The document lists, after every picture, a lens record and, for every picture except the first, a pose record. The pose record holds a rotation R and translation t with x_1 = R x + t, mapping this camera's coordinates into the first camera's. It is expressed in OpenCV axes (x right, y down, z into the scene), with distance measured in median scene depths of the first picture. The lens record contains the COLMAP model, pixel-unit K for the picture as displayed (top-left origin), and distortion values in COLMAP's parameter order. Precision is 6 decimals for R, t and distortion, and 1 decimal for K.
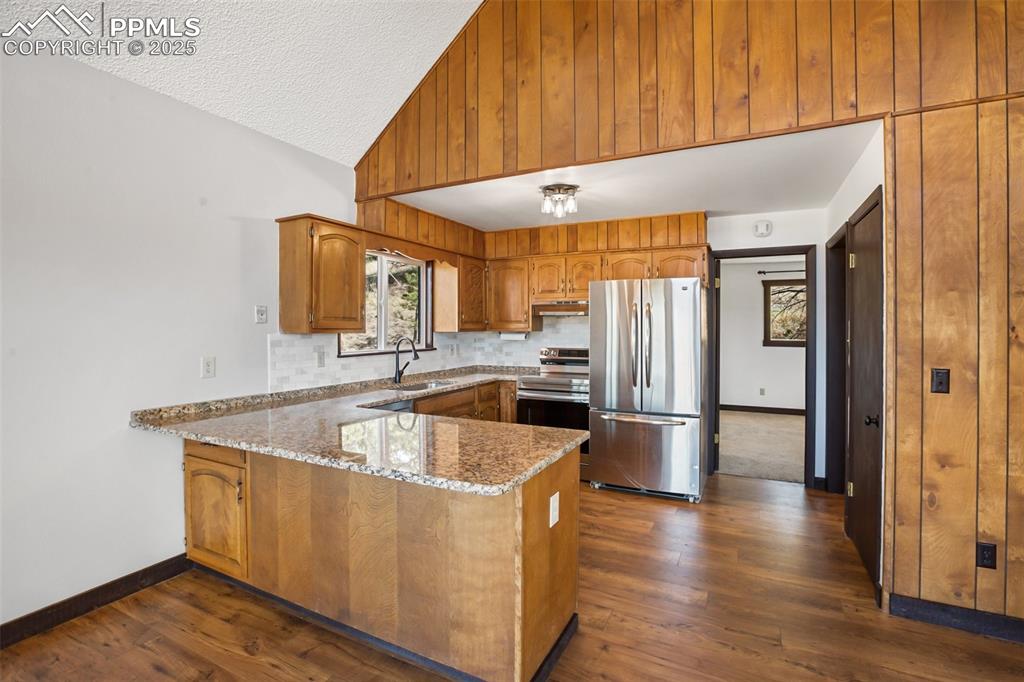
lens RADIAL K [[485.2, 0, 508.0], [0, 485.2, 325.0], [0, 0, 1]] dist [-0.038249, 0.010887]
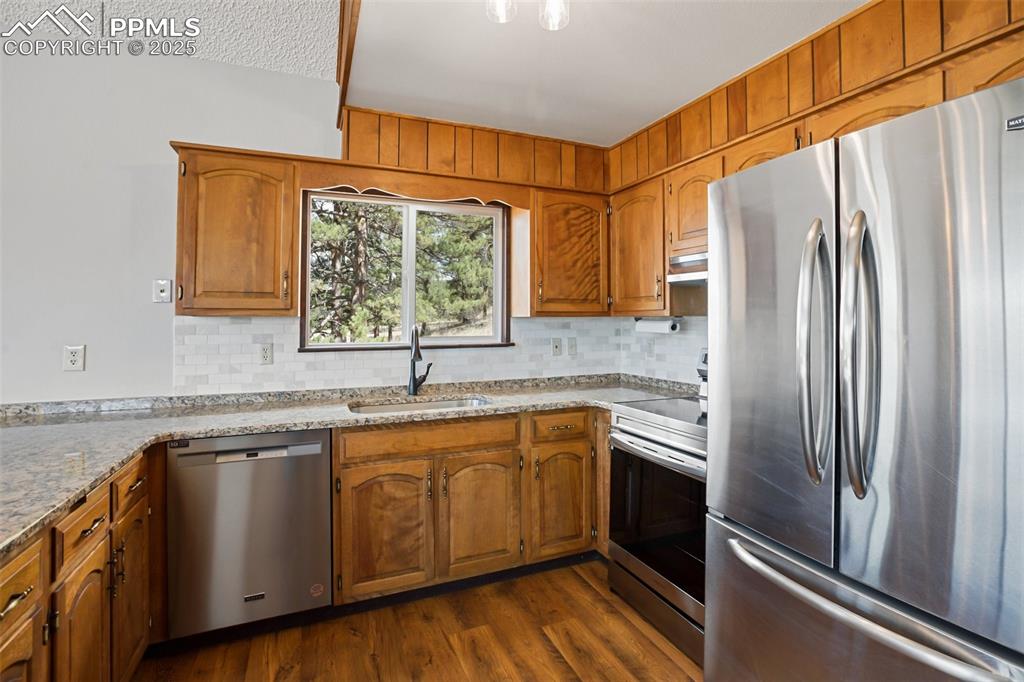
lens RADIAL K [[485.2, 0, 503.8], [0, 485.2, 315.8], [0, 0, 1]] dist [-0.038249, 0.010887]
pose [[0.763514, -0.005156, -0.645770, 0.378084], [0.003958, 0.999987, -0.003304, 0.021245], [0.645779, -0.000034, 0.763525, 0.767759]]
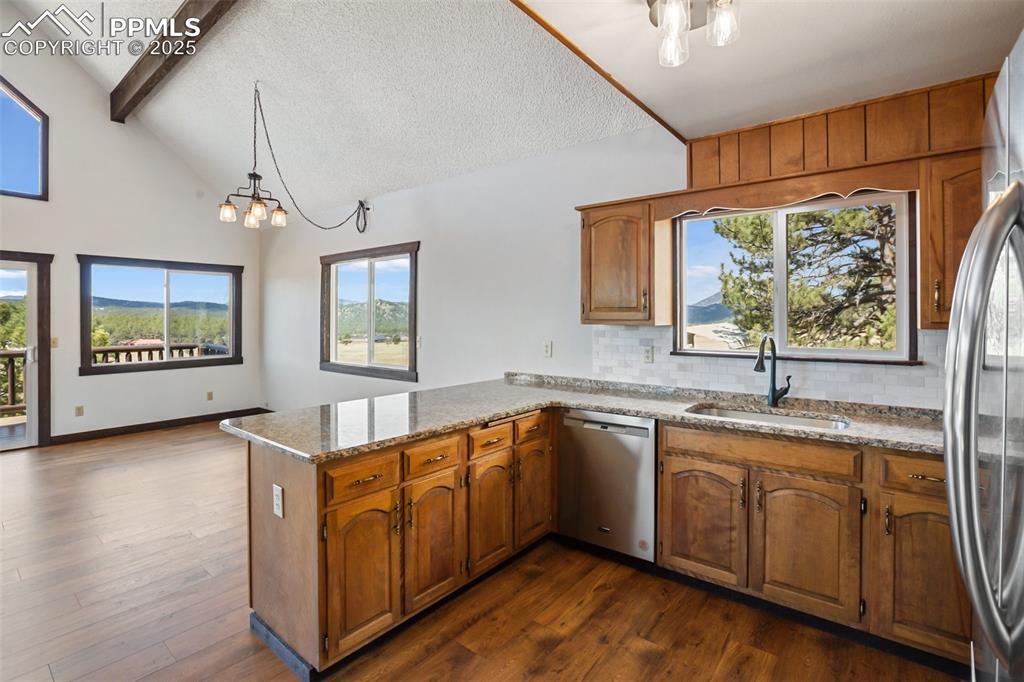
lens RADIAL K [[485.2, 0, 514.0], [0, 485.2, 318.5], [0, 0, 1]] dist [-0.038249, 0.010887]
pose [[-0.201914, 0.005224, -0.979389, 0.606140], [0.007272, 0.999966, 0.003835, -0.000440], [0.979376, -0.006347, -0.201945, 1.050164]]
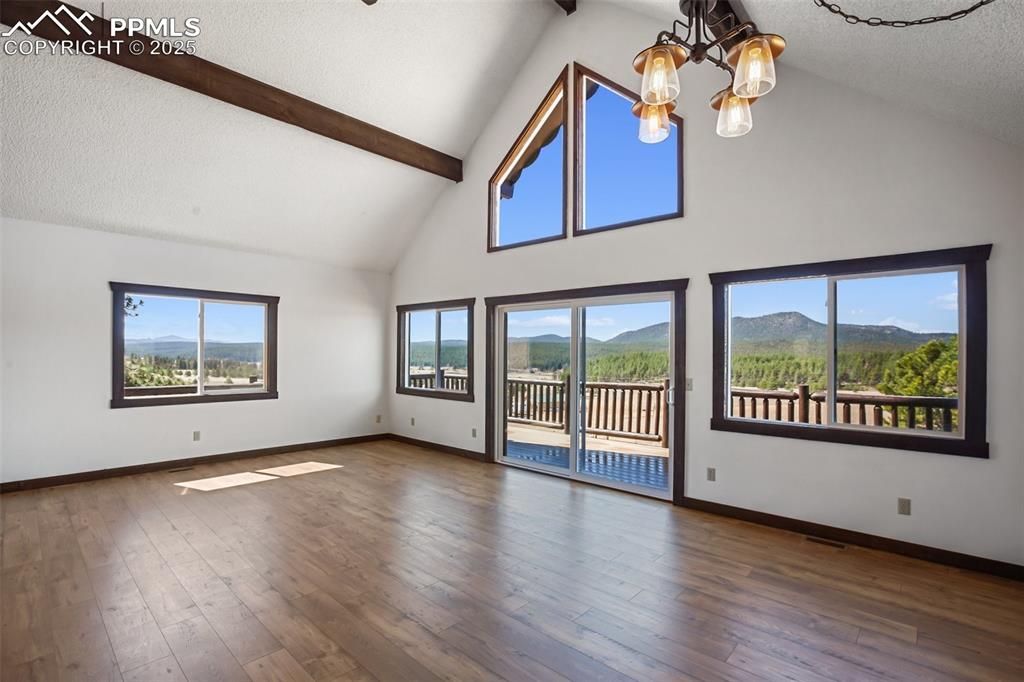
lens RADIAL K [[485.2, 0, 507.1], [0, 485.2, 344.0], [0, 0, 1]] dist [-0.038249, 0.010887]
pose [[-0.960989, -0.002861, 0.276570, -0.542103], [-0.009829, 0.999668, -0.023809, -0.000415], [-0.276410, -0.025599, -0.960699, 0.639392]]
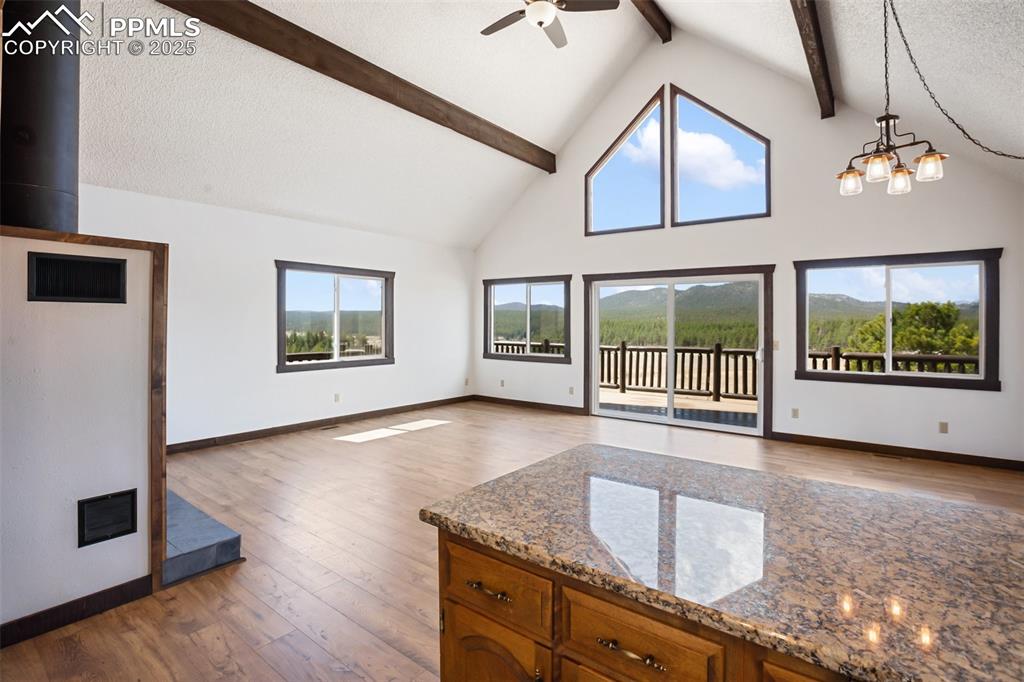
lens RADIAL K [[485.2, 0, 521.0], [0, 485.2, 318.7], [0, 0, 1]] dist [-0.038249, 0.010887]
pose [[-0.986157, -0.003568, 0.165778, -0.021104], [-0.005689, 0.999908, -0.012323, 0.004581], [-0.165718, -0.013095, -0.986086, 1.095048]]
